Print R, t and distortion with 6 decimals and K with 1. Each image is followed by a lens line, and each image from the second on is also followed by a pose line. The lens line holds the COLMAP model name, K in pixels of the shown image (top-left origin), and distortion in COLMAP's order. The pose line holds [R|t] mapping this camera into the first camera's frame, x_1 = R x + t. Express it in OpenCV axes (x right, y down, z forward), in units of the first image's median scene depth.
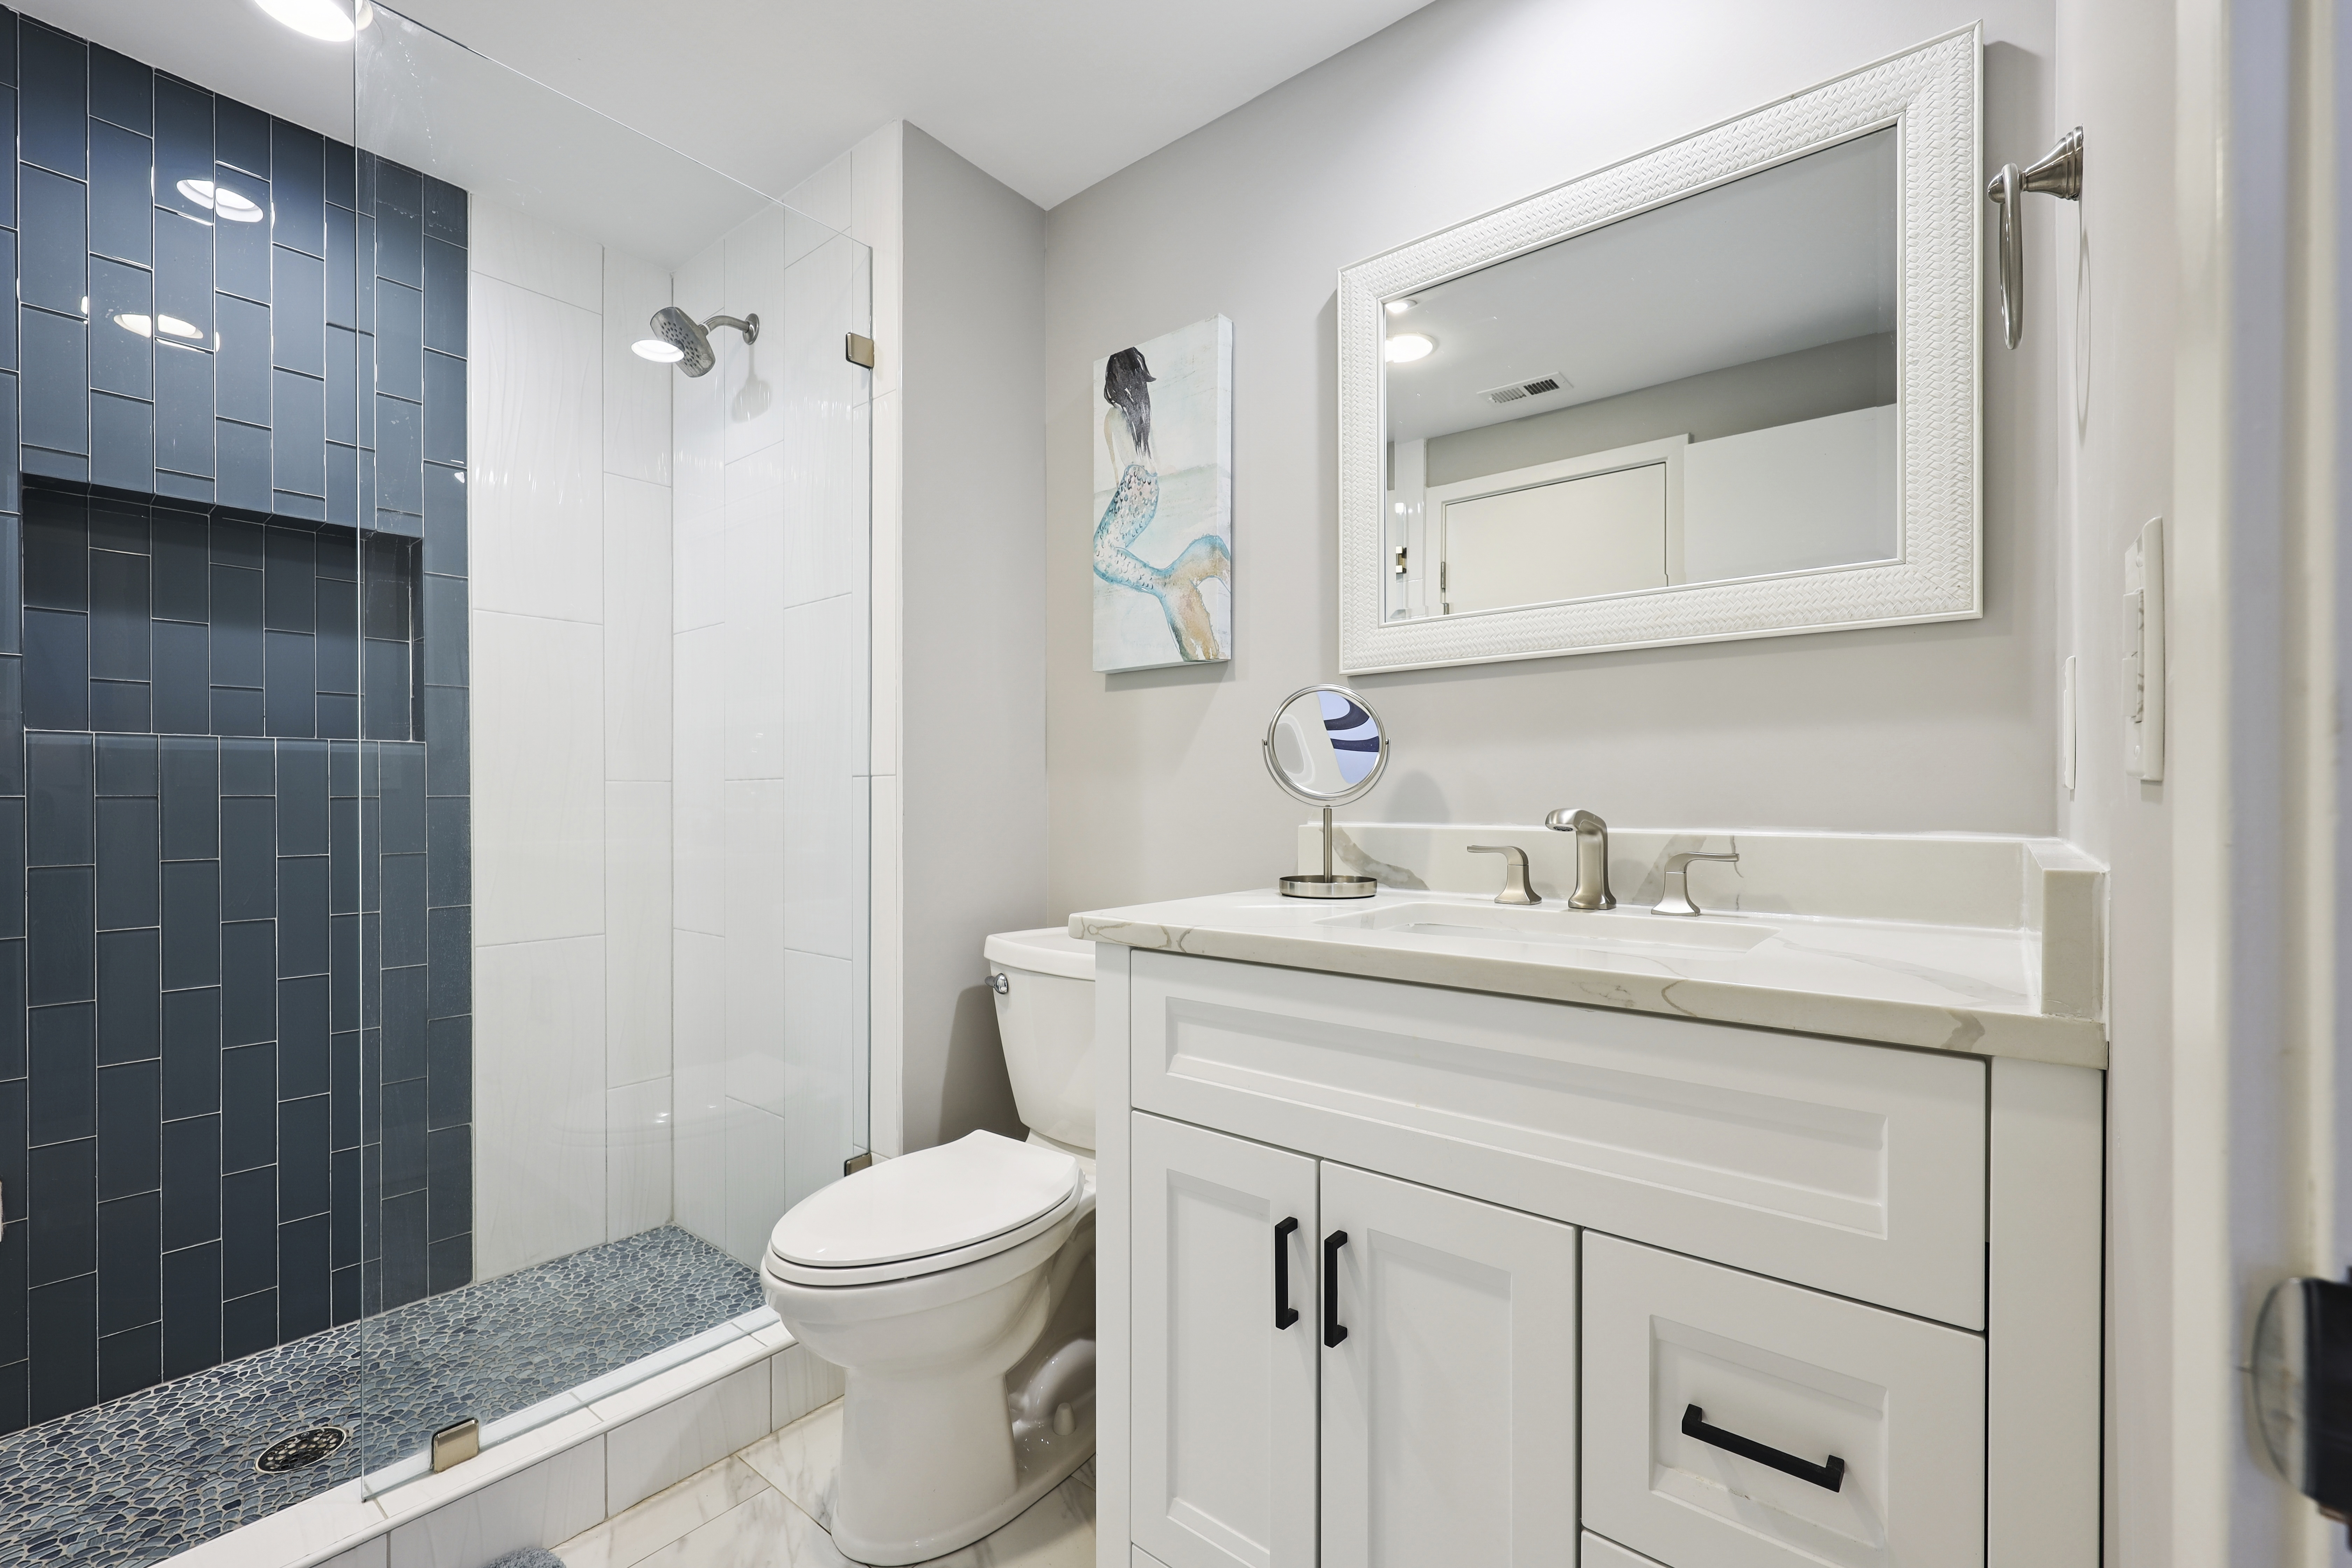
lens RADIAL K [[979.6, 0, 1173.2], [0, 979.6, 794.3], [0, 0, 1]] dist [-0.001426, -0.000332]
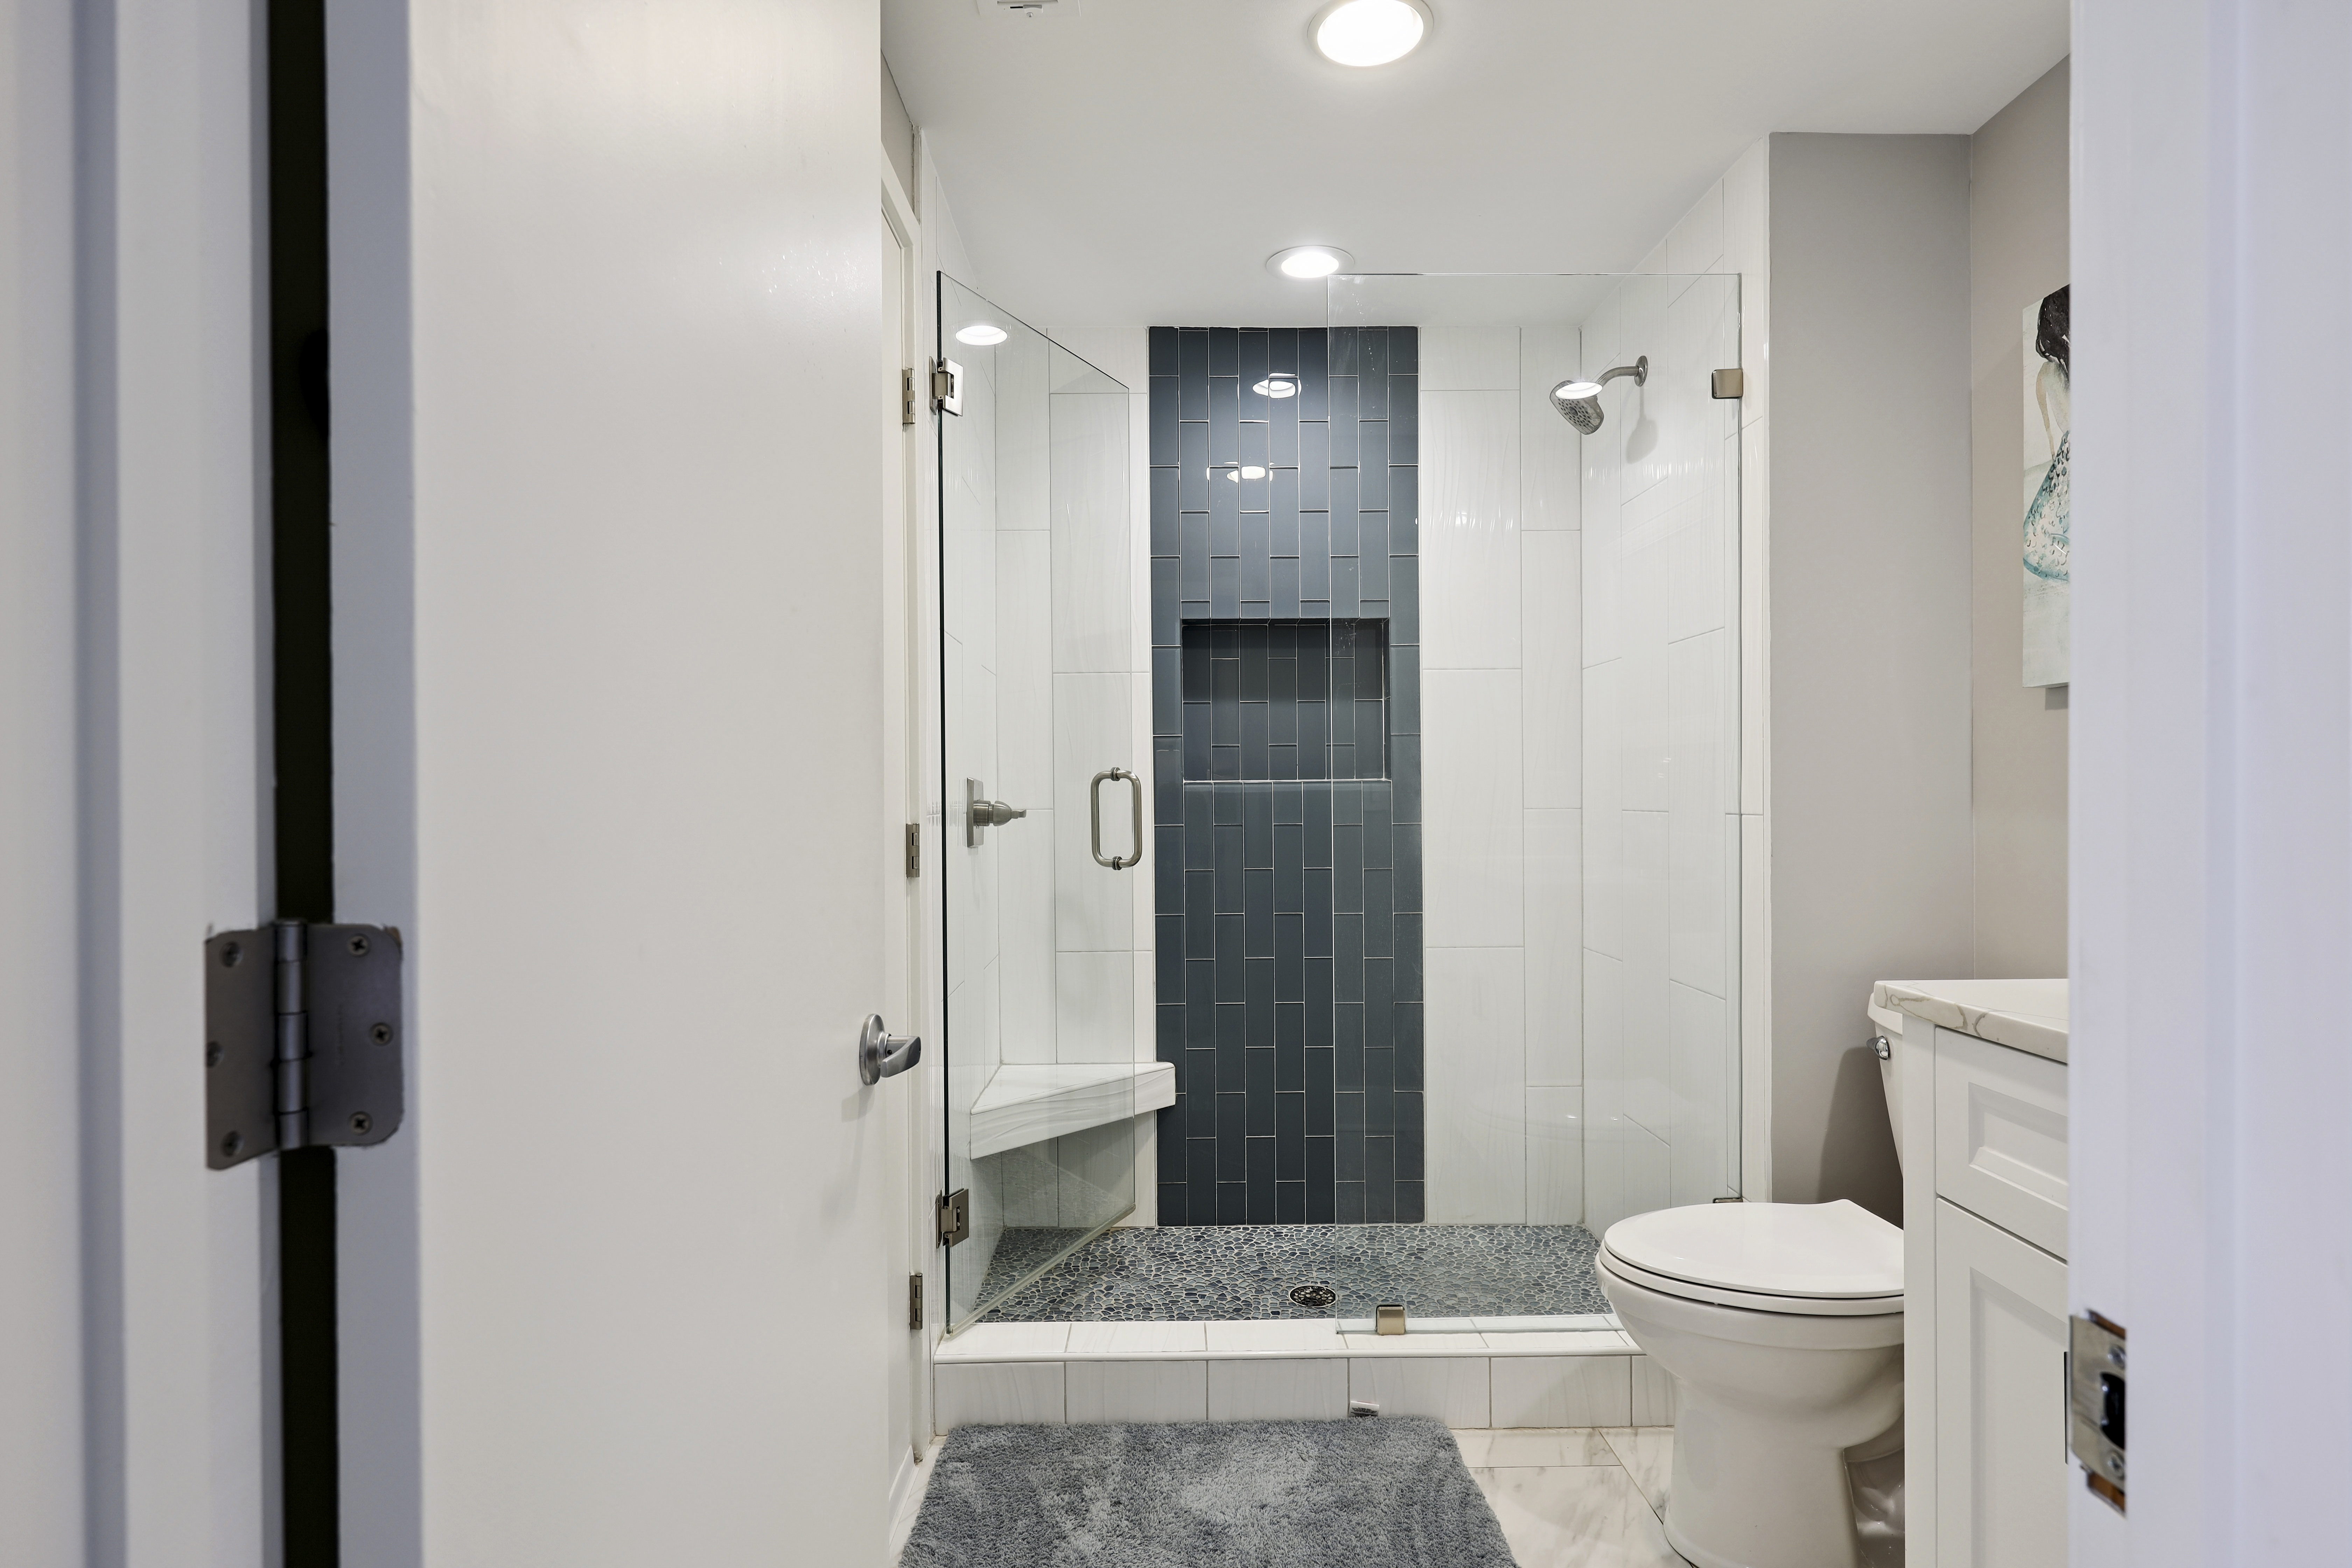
lens RADIAL K [[1083.6, 0, 1205.5], [0, 1083.6, 801.2], [0, 0, 1]] dist [-0.001139, -0.000422]
pose [[0.659240, -0.003593, -0.751924, 0.152245], [0.005050, 0.999987, -0.000351, -0.033775], [0.751915, -0.003566, 0.659250, -0.117975]]
